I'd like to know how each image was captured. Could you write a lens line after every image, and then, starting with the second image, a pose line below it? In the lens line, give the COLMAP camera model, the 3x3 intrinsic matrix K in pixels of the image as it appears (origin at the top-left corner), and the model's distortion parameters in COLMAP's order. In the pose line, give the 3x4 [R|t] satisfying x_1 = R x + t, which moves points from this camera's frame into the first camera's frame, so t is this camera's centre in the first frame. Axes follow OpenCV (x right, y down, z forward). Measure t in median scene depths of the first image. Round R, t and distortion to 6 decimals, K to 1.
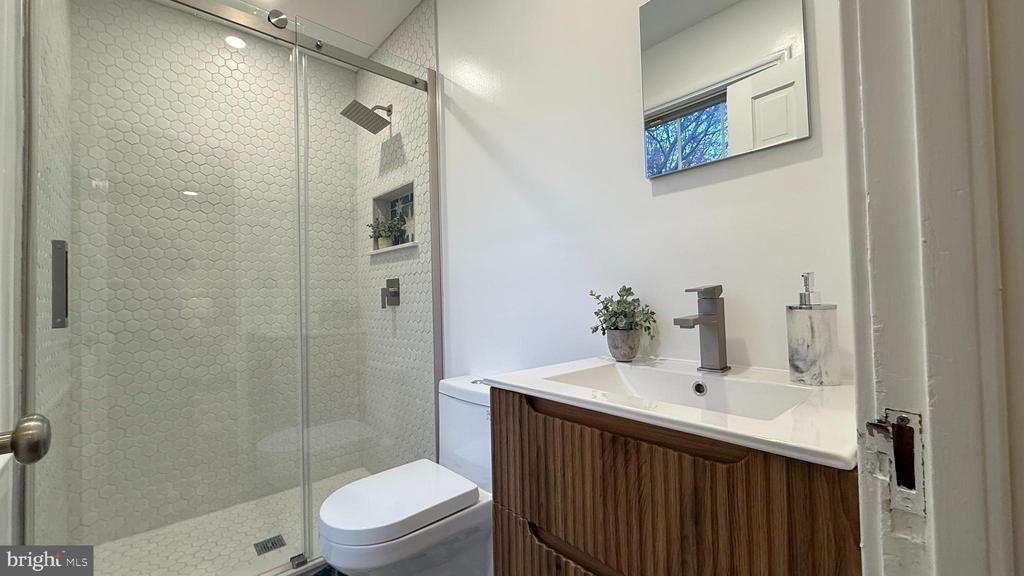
lens RADIAL K [[406.3, 0, 509.5], [0, 406.3, 288.9], [0, 0, 1]] dist [0.000787, 0.000688]
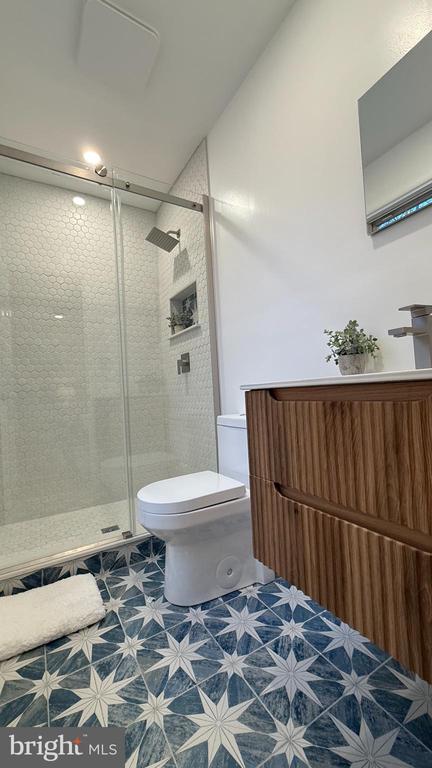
lens RADIAL K [[304.7, 0, 216.6], [0, 304.7, 384.8], [0, 0, 1]] dist [0.000787, 0.000688]
pose [[0.979870, -0.032243, -0.197015, 0.035171], [0.034031, 0.999405, 0.005699, 0.119175], [0.196714, -0.012289, 0.980384, -0.016612]]
